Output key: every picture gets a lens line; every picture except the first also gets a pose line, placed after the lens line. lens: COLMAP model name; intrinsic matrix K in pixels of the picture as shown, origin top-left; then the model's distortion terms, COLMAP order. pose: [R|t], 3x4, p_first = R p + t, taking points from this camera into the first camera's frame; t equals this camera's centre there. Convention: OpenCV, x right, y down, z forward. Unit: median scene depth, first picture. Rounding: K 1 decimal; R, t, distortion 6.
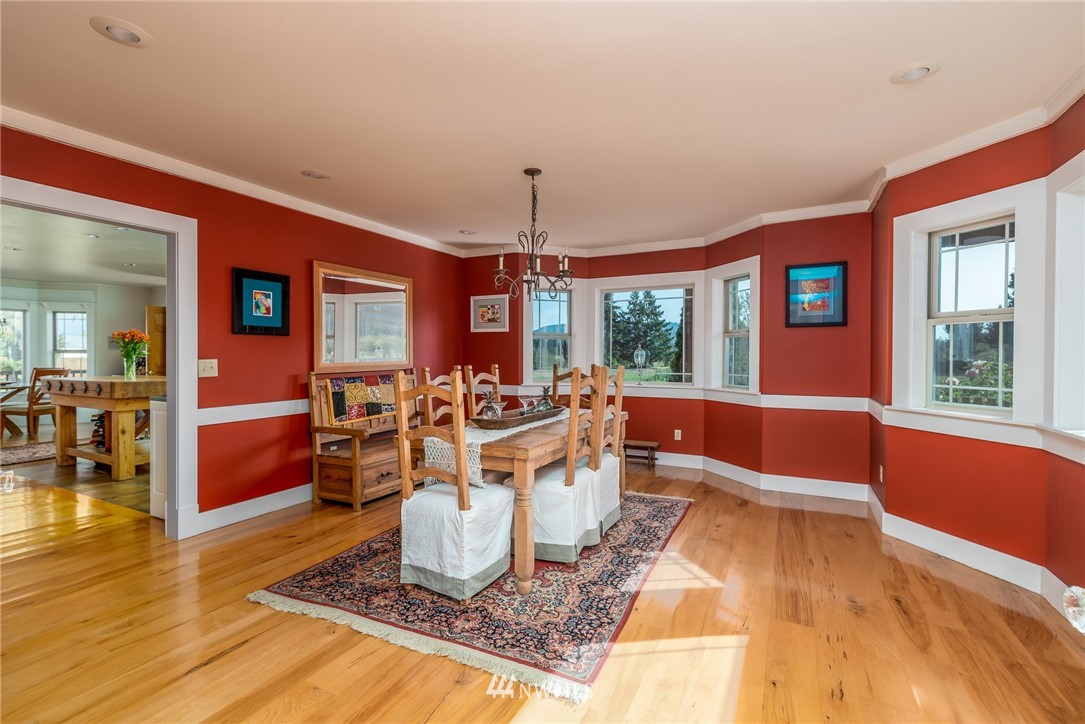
lens RADIAL K [[494.3, 0, 539.9], [0, 494.3, 359.0], [0, 0, 1]] dist [-0.000141, -0.000390]
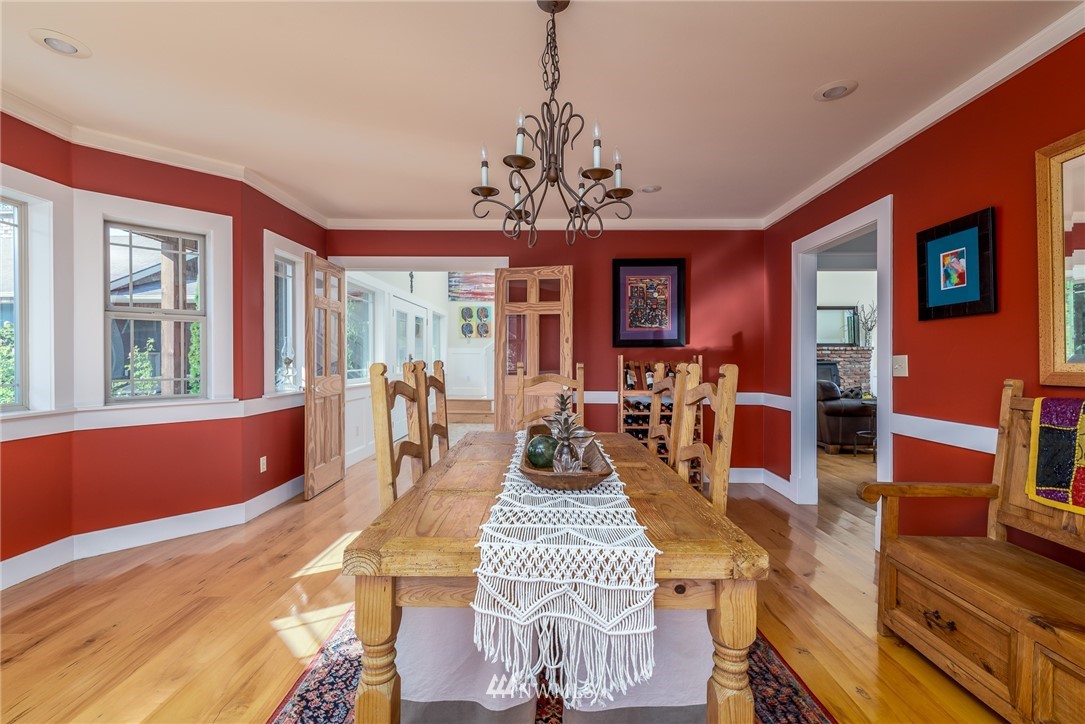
lens RADIAL K [[494.3, 0, 542.3], [0, 494.3, 359.4], [0, 0, 1]] dist [-0.000141, -0.000390]
pose [[-0.891028, -0.003267, -0.453937, 0.214351], [-0.007943, 0.999933, 0.008395, 0.004806], [0.453879, 0.011085, -0.890994, 1.329622]]
